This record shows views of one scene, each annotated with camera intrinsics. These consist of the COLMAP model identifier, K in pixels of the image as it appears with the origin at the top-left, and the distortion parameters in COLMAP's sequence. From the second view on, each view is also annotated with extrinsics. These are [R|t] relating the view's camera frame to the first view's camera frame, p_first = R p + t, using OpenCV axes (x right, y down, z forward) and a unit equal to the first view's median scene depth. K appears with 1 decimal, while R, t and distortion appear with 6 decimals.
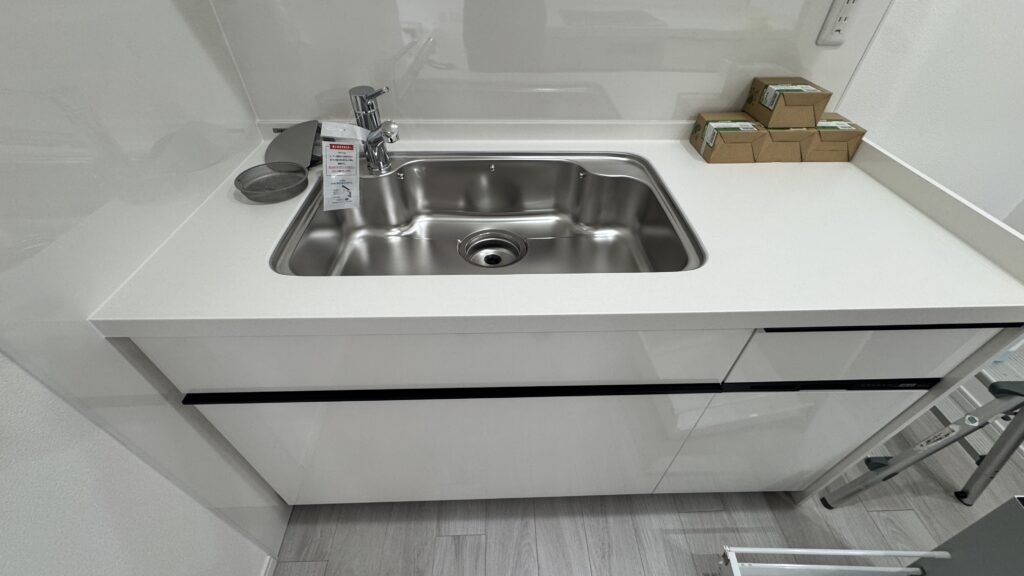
lens RADIAL K [[407.7, 0, 512.0], [0, 407.7, 288.0], [0, 0, 1]] dist [0.000900, -0.000370]
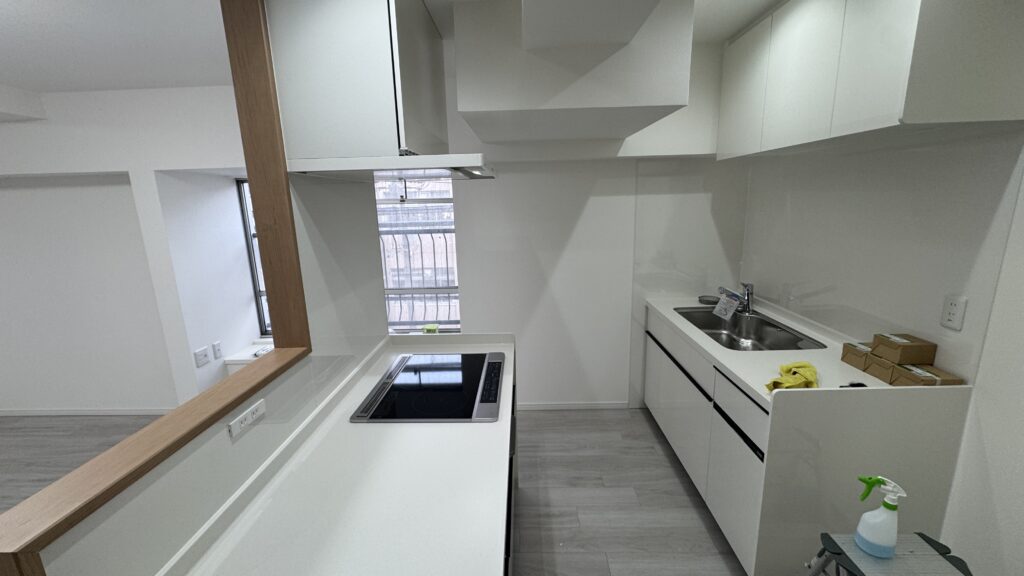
lens RADIAL K [[407.7, 0, 512.0], [0, 407.7, 288.0], [0, 0, 1]] dist [0.000900, -0.000370]
pose [[-0.056533, 0.203916, -0.977355, 2.183235], [-0.657620, 0.728963, 0.190130, 0.063471], [0.751226, 0.653476, 0.092889, -0.419640]]
